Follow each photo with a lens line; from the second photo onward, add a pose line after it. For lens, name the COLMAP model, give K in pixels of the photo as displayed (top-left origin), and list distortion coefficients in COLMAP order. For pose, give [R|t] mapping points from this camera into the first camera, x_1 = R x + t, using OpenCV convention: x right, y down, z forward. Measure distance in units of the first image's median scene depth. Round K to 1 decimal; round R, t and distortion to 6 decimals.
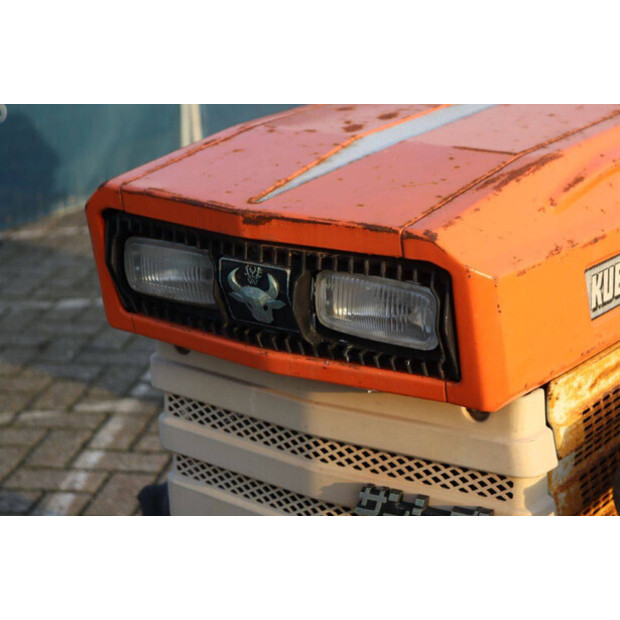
lens RADIAL K [[1455.5, 0, 310.0], [0, 1455.5, 310.0], [0, 0, 1]] dist [0.381872, 0.698868]
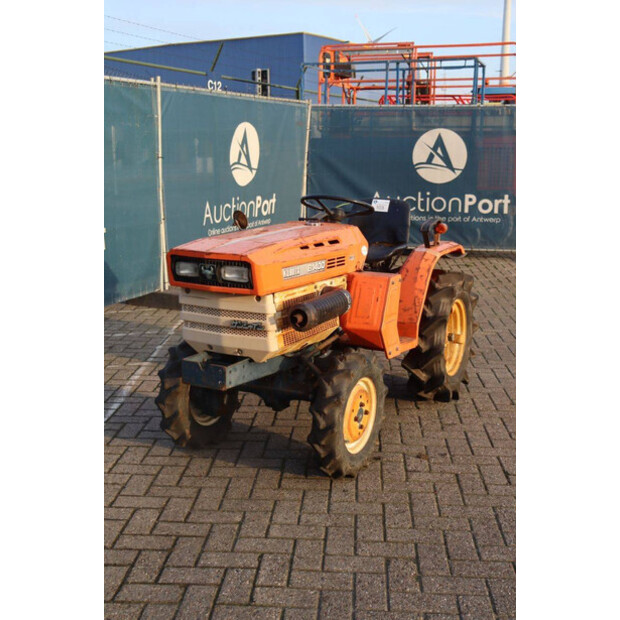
lens RADIAL K [[797.5, 0, 310.0], [0, 797.5, 310.0], [0, 0, 1]] dist [0.001017, 0.031410]
pose [[0.991884, 0.004305, 0.127070, -0.034415], [0.009610, 0.994029, -0.108688, 0.348370], [-0.126779, 0.109027, 0.985921, -1.327286]]
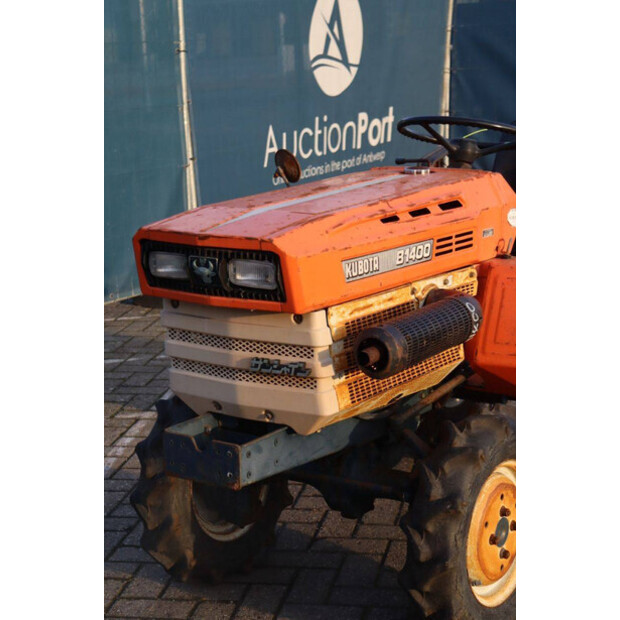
lens RADIAL K [[1312.1, 0, 310.0], [0, 1312.1, 310.0], [0, 0, 1]] dist [0.304615, 0.082117]
pose [[0.999965, -0.008344, -0.001130, 0.130689], [0.008192, 0.995100, -0.098529, 0.252702], [0.001946, 0.098516, 0.995134, -1.077713]]
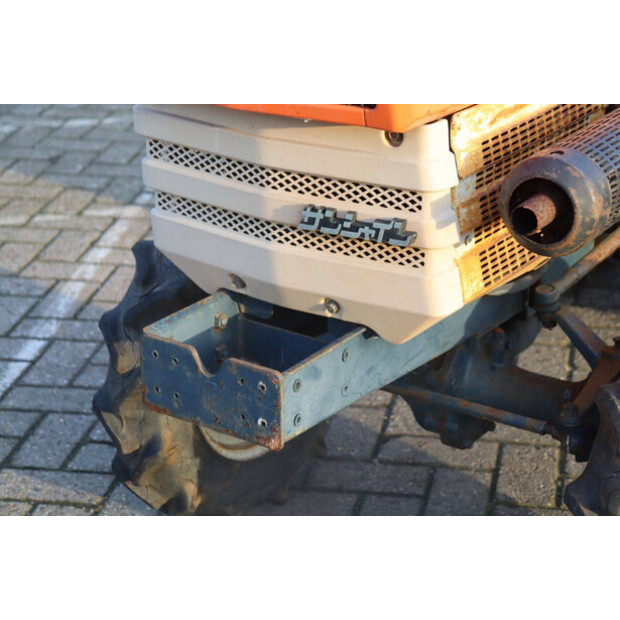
lens RADIAL K [[1455.5, 0, 310.0], [0, 1455.5, 310.0], [0, 0, 1]] dist [0.381872, 0.698868]
pose [[0.999915, 0.004264, -0.012344, 0.056731], [-0.003070, 0.995456, 0.095172, 0.091554], [0.012694, -0.095126, 0.995384, -0.234805]]
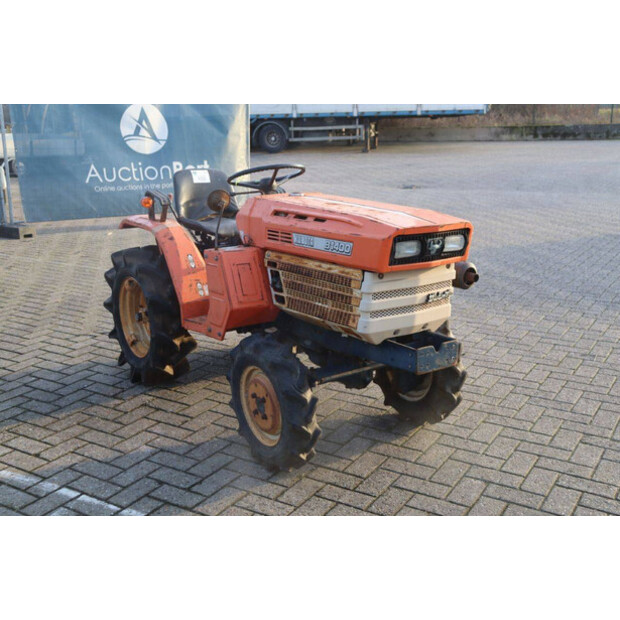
lens RADIAL K [[702.3, 0, 329.6], [0, 702.3, 311.4], [0, 0, 1]] dist [0.055238, 0.004197]
pose [[0.343306, -0.217753, 0.913632, -1.868013], [0.277237, 0.952904, 0.122939, -0.153020], [-0.897374, 0.211087, 0.387507, 0.510079]]
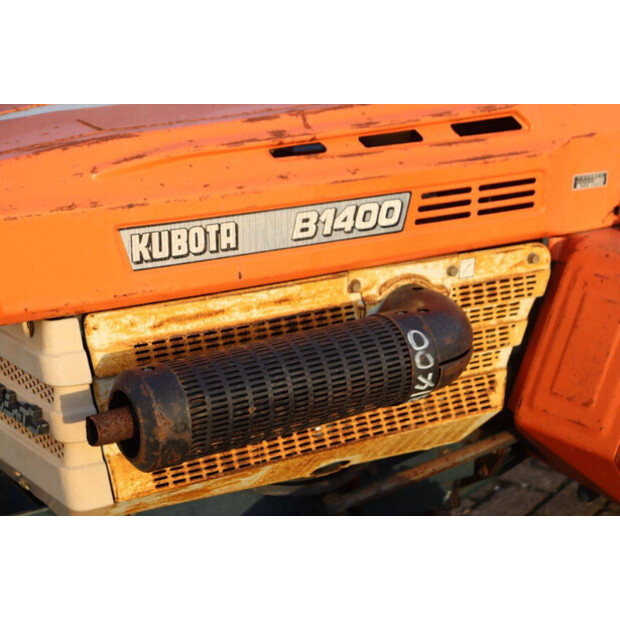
lens RADIAL K [[1455.5, 0, 310.0], [0, 1455.5, 310.0], [0, 0, 1]] dist [0.381872, 0.698868]
pose [[0.918926, 0.145206, -0.366730, 0.763758], [-0.137209, 0.989382, 0.047935, -0.038845], [0.369796, 0.006270, 0.929092, -0.084462]]
